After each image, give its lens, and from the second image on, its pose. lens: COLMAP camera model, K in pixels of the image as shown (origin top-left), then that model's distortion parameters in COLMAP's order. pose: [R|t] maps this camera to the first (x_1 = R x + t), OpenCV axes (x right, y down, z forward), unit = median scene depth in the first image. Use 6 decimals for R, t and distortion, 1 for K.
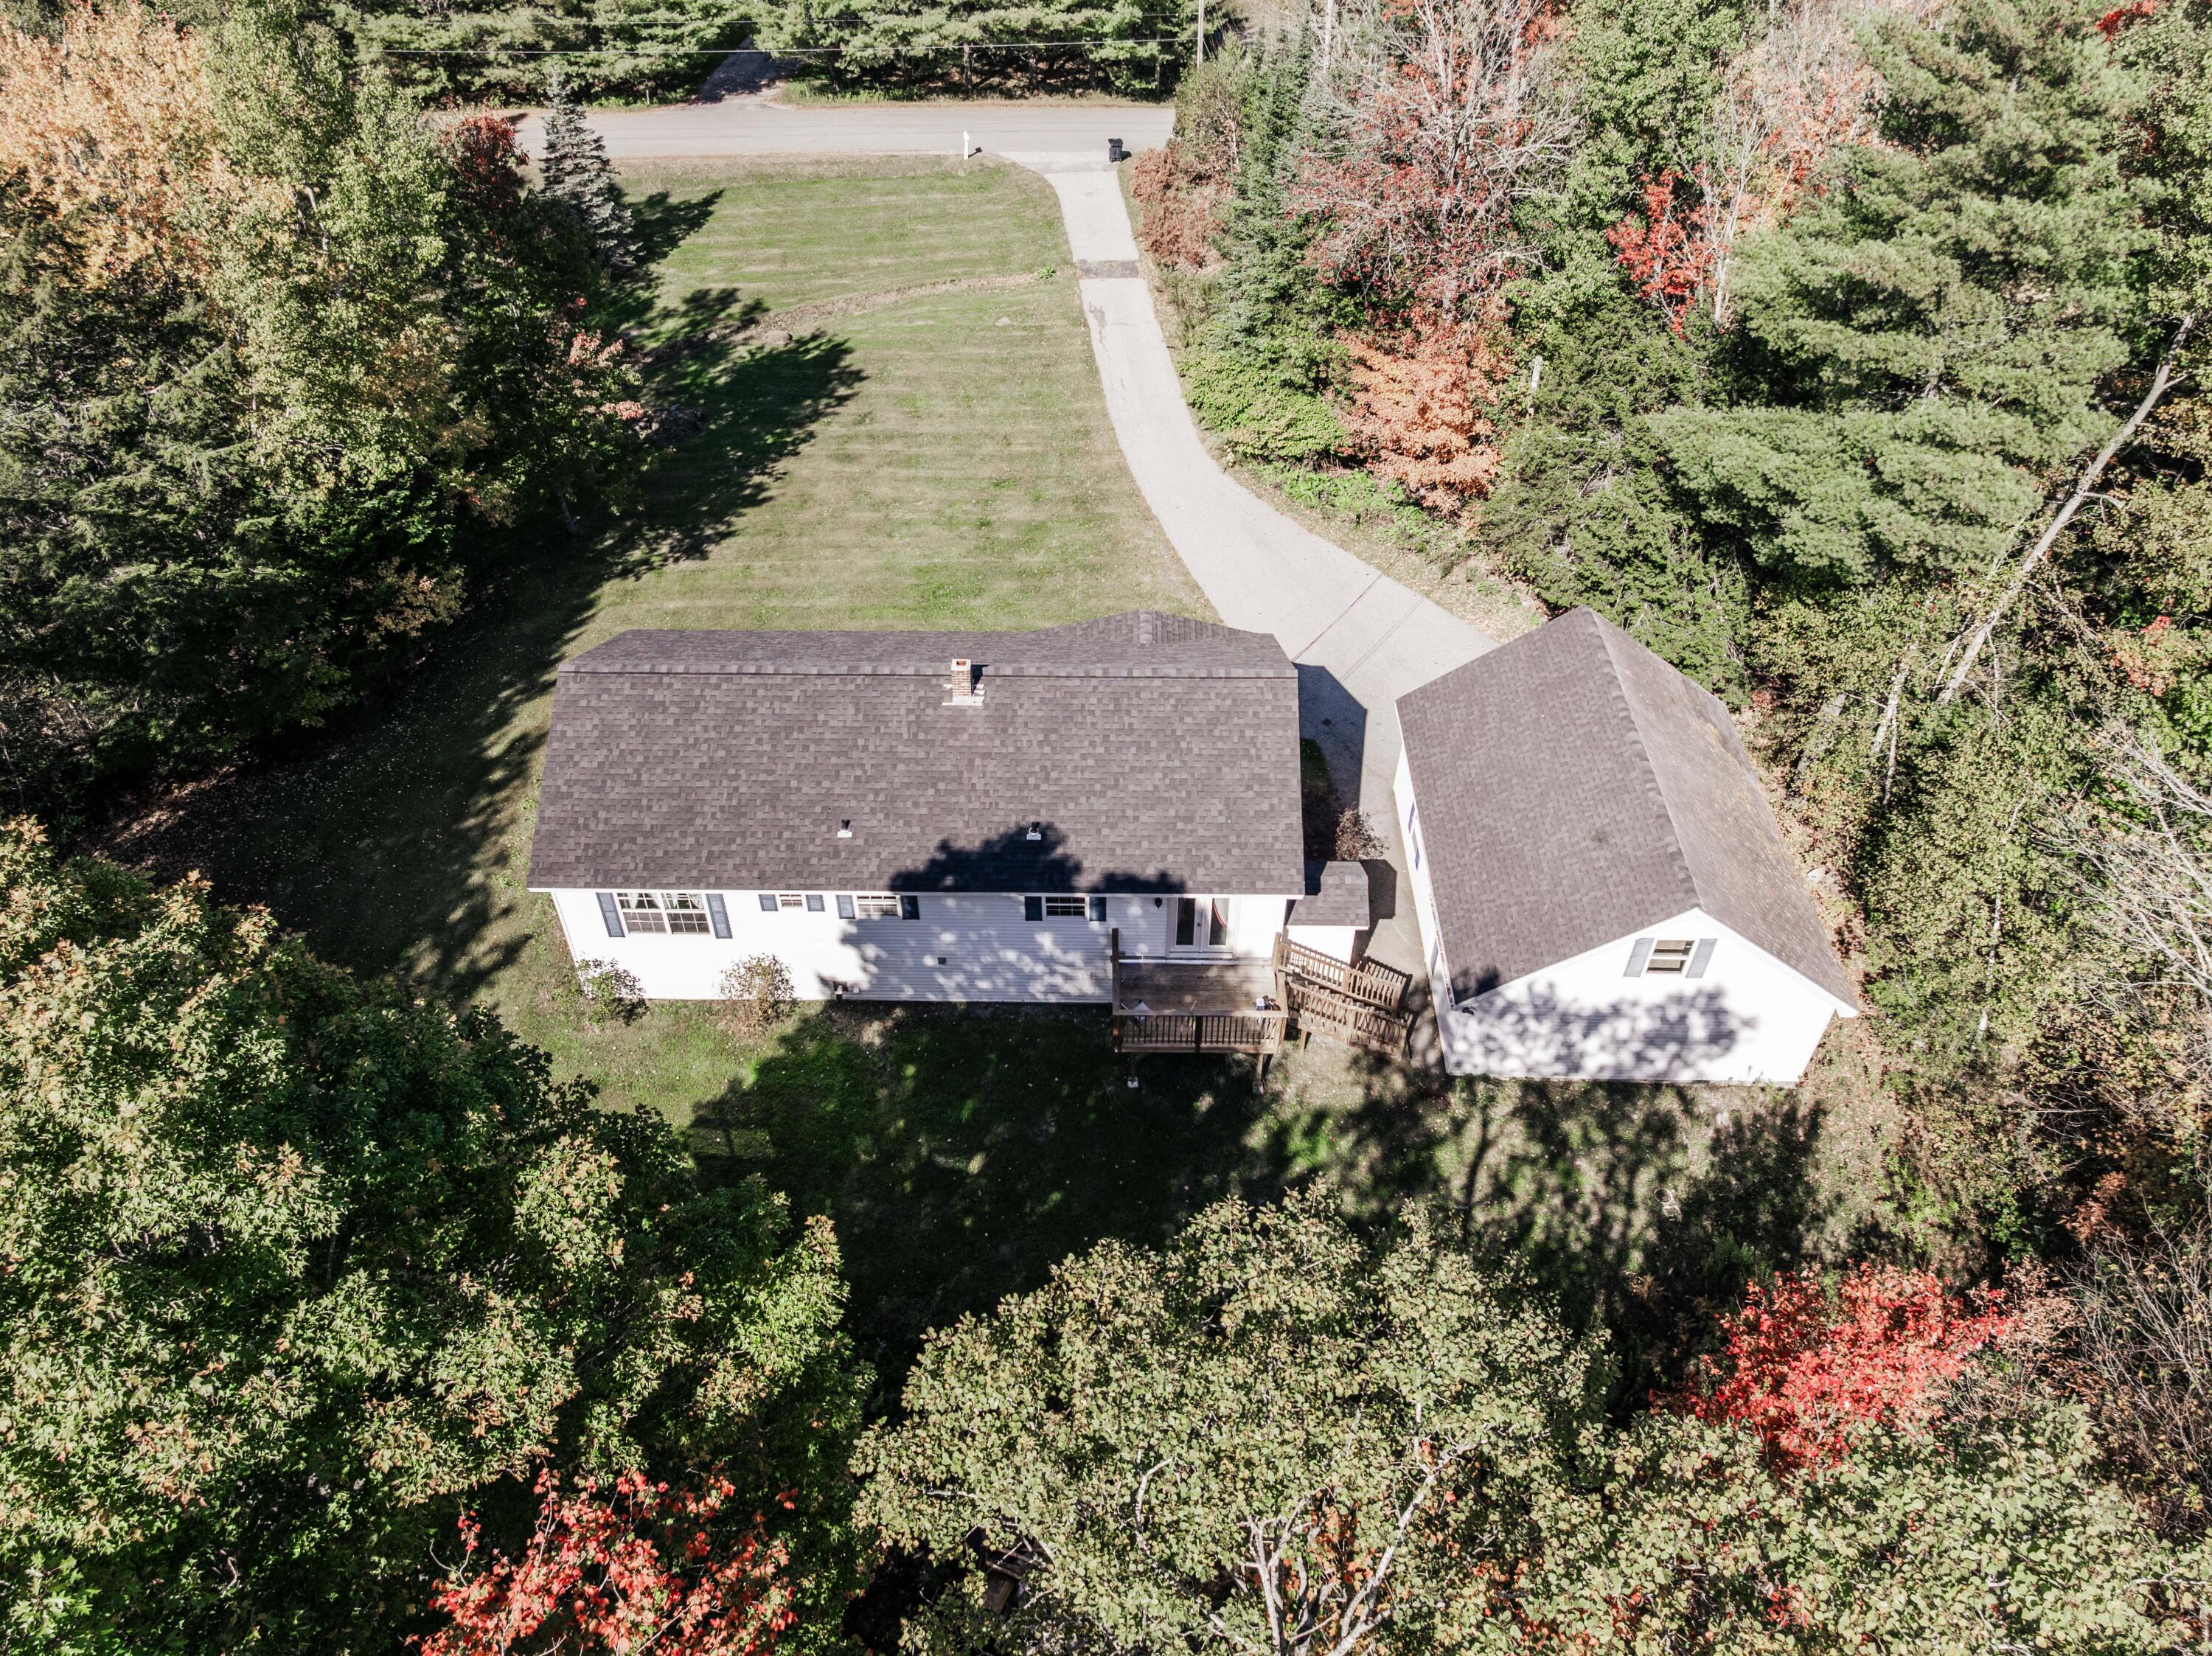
lens RADIAL K [[1564.3, 0, 1106.0], [0, 1564.3, 828.0], [0, 0, 1]] dist [-0.046884, -0.002874]
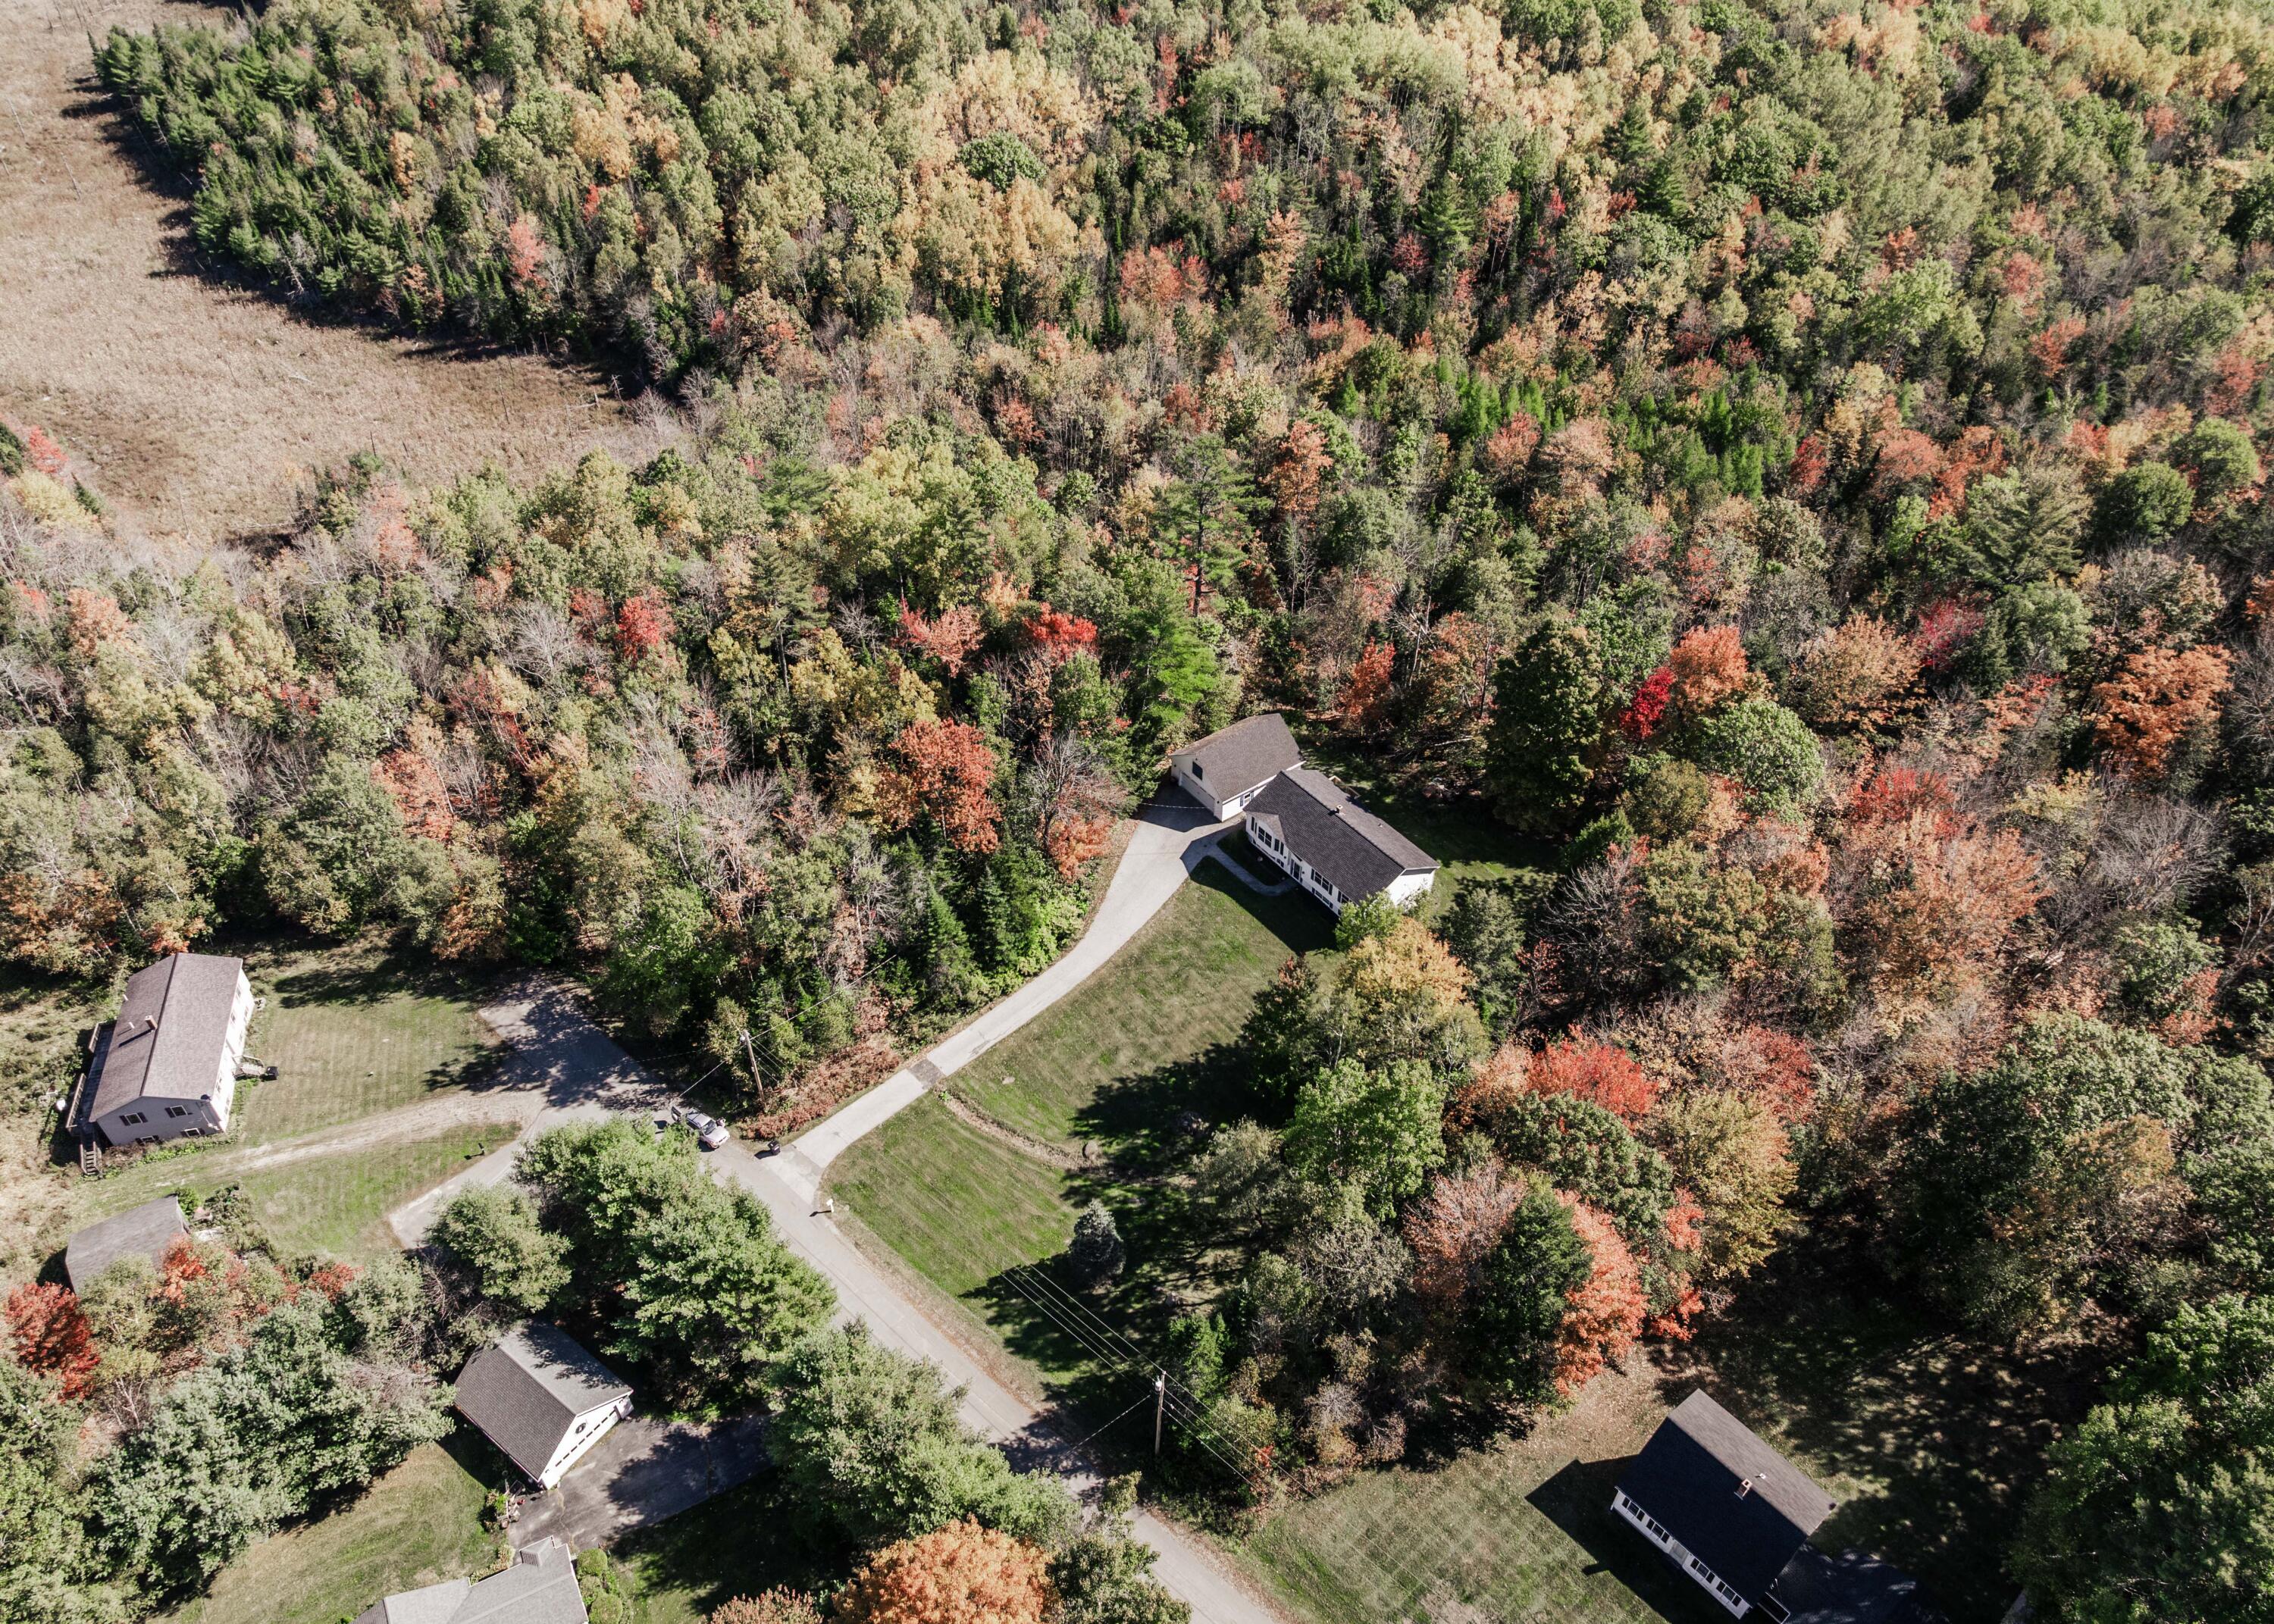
lens RADIAL K [[1602.1, 0, 1128.9], [0, 1602.1, 803.2], [0, 0, 1]] dist [-0.040940, -0.003730]
pose [[-0.611390, -0.525131, 0.591979, -2.226094], [0.534048, 0.278222, 0.798364, -3.720629], [-0.583947, 0.804257, 0.110343, 0.825729]]
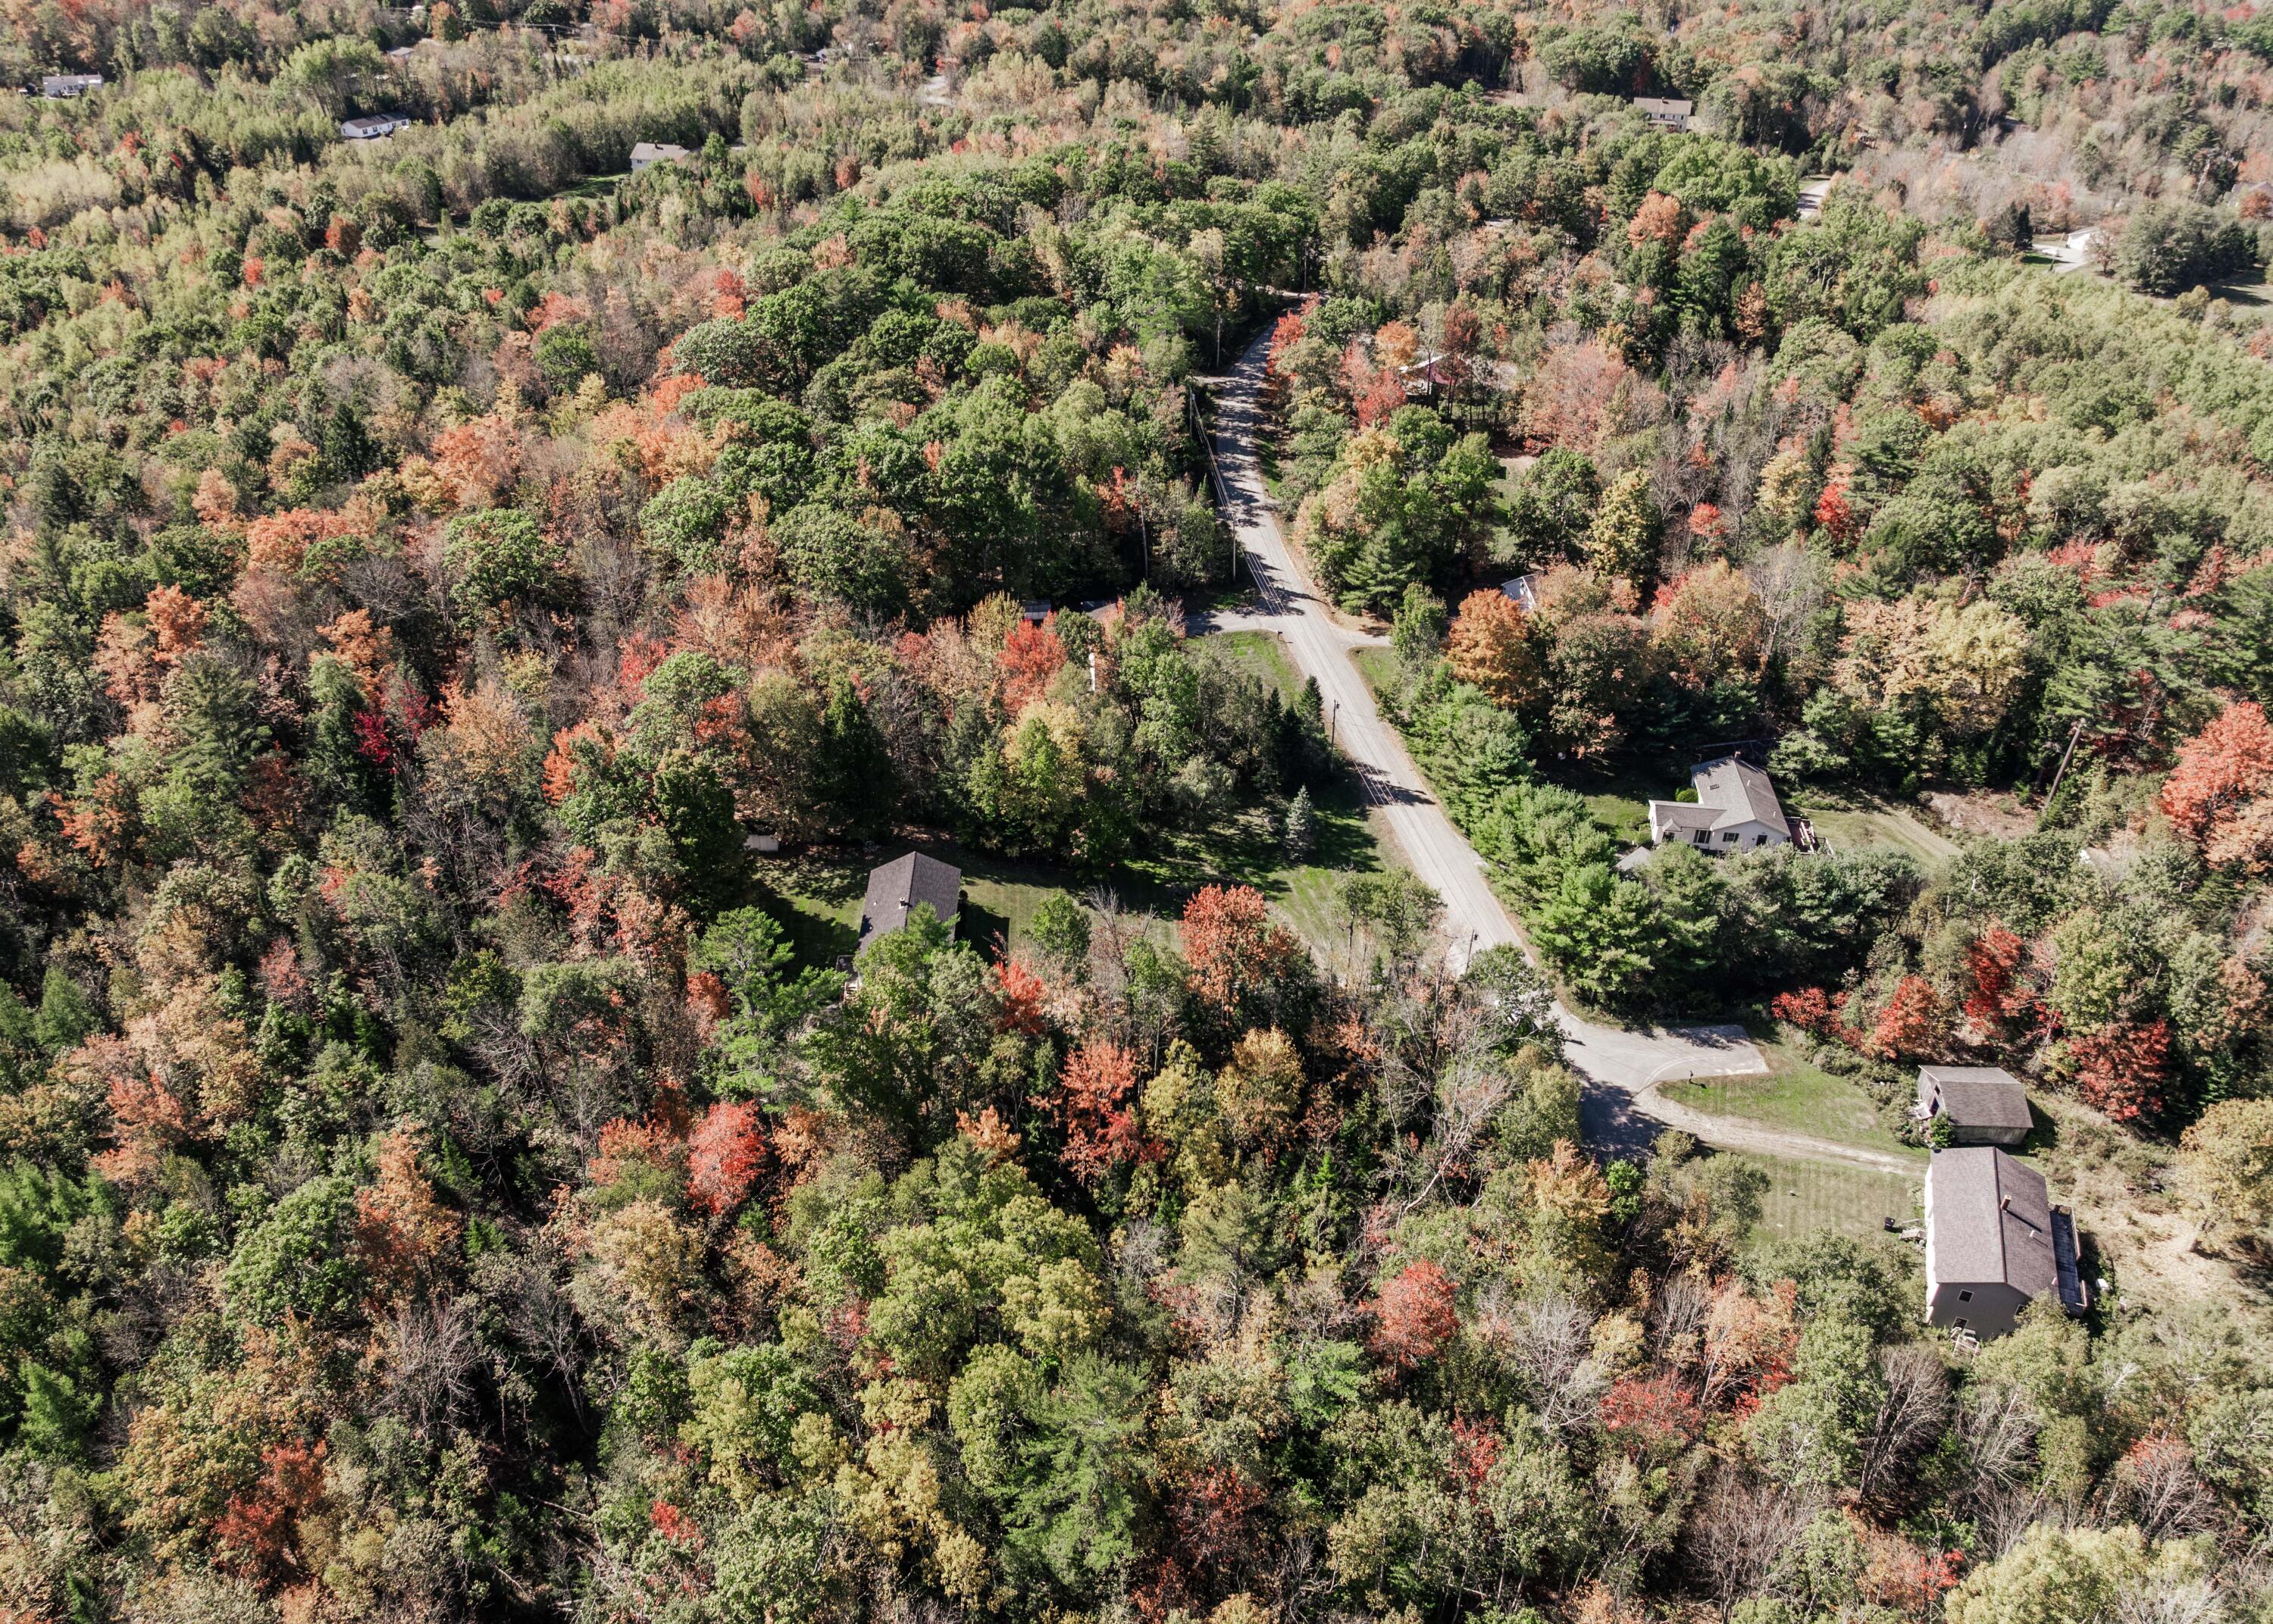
lens RADIAL K [[1624.8, 0, 1143.1], [0, 1624.8, 847.2], [0, 0, 1]] dist [-0.054109, 0.033123]
pose [[0.048071, 0.548906, -0.834501, 3.720477], [-0.689707, 0.622557, 0.369766, -2.357759], [0.722492, 0.557786, 0.408511, -0.499125]]
